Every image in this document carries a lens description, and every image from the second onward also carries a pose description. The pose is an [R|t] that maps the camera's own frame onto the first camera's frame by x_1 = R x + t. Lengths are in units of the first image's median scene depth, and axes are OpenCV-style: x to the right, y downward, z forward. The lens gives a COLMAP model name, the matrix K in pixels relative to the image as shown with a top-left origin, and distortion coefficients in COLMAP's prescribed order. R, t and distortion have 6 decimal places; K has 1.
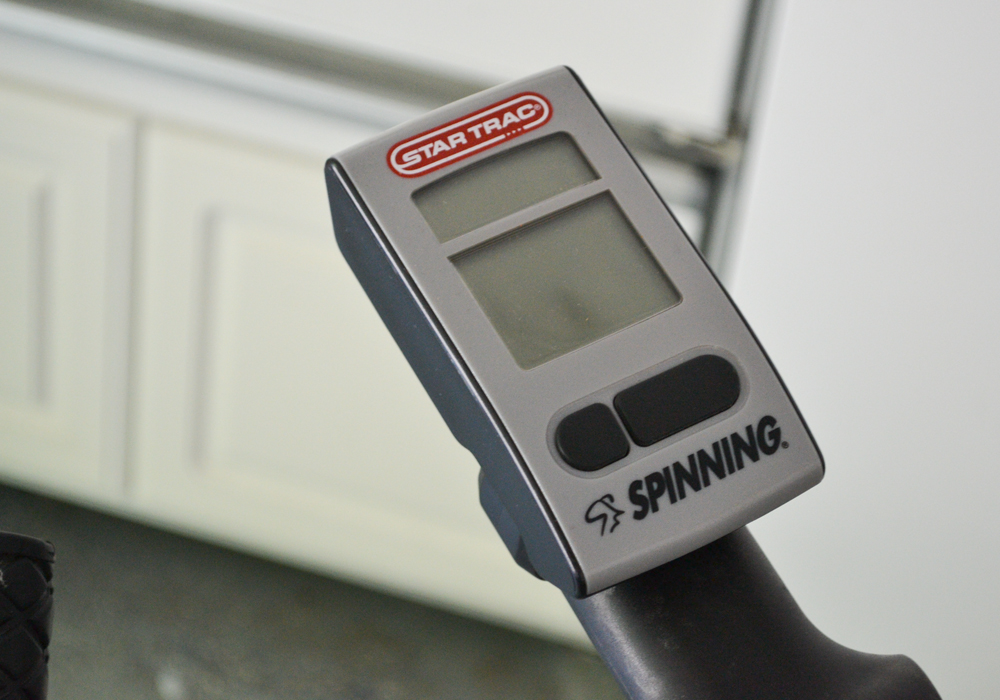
lens RADIAL K [[2319.2, 0, 500.1], [0, 2319.2, 350.1], [0, 0, 1]] dist [0.115032, 0.000000]
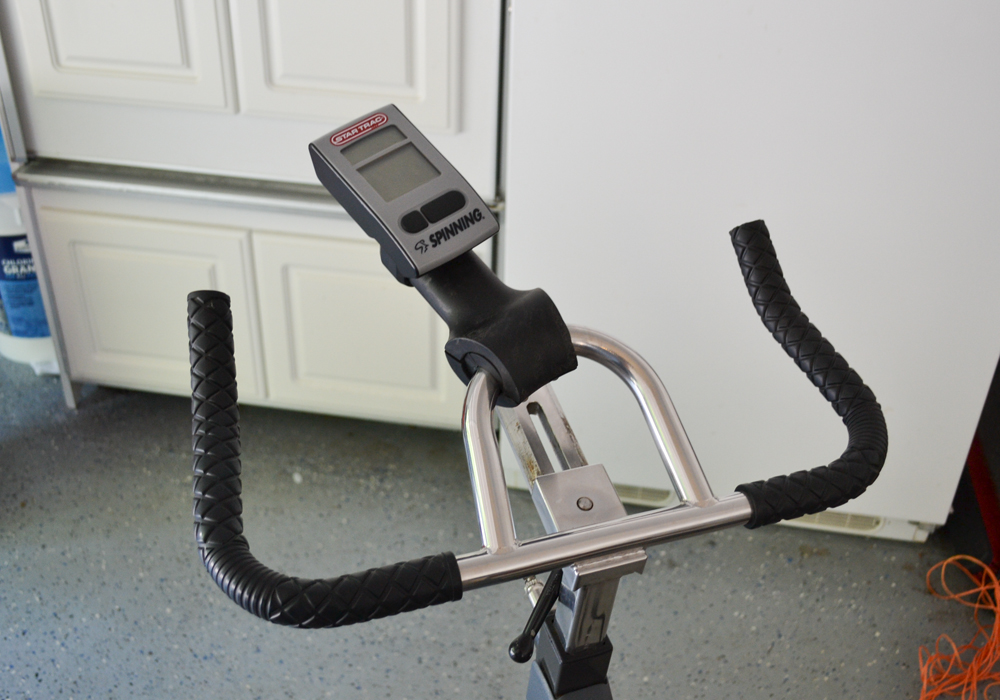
lens RADIAL K [[1104.7, 0, 500.1], [0, 1104.7, 349.7], [0, 0, 1]] dist [-0.031446, 0.000000]
pose [[0.988807, -0.138520, 0.055437, 0.046272], [0.140081, 0.989816, -0.025330, 0.236503], [-0.051364, 0.032812, 0.998141, -0.332457]]
